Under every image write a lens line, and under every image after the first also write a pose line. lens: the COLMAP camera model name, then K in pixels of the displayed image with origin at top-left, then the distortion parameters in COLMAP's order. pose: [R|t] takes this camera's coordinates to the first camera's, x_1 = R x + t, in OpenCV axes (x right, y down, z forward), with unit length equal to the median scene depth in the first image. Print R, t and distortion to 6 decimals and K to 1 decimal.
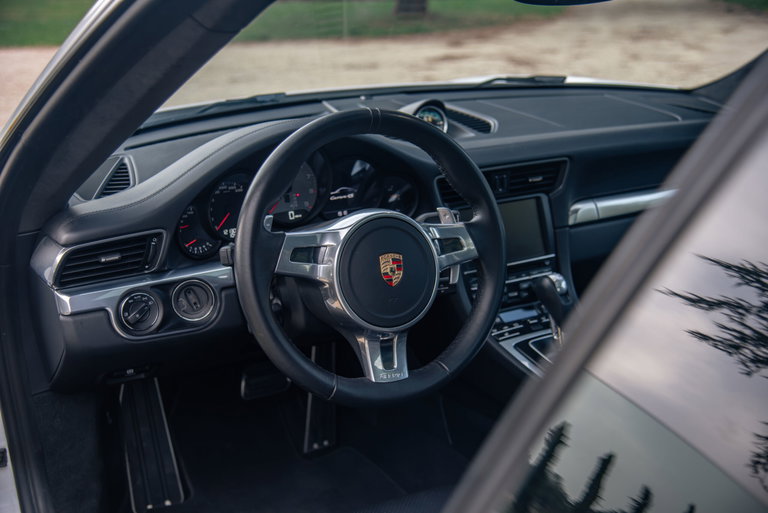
lens RADIAL K [[1036.1, 0, 384.4], [0, 1036.1, 256.6], [0, 0, 1]] dist [-0.040593, 0.000000]
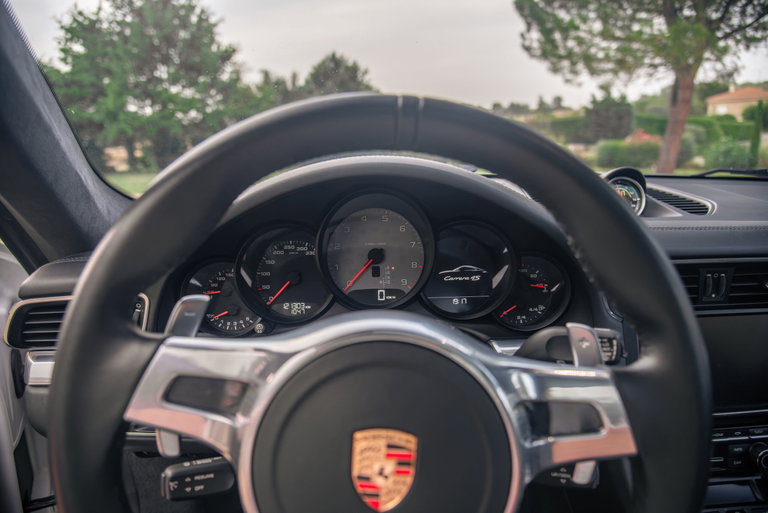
lens RADIAL K [[525.1, 0, 380.3], [0, 525.1, 256.0], [0, 0, 1]] dist [-0.046393, 0.004289]
pose [[0.885160, 0.103659, -0.453593, 0.074597], [-0.133996, 0.990358, -0.035160, -0.052362], [0.445575, 0.091902, 0.890515, 0.643159]]
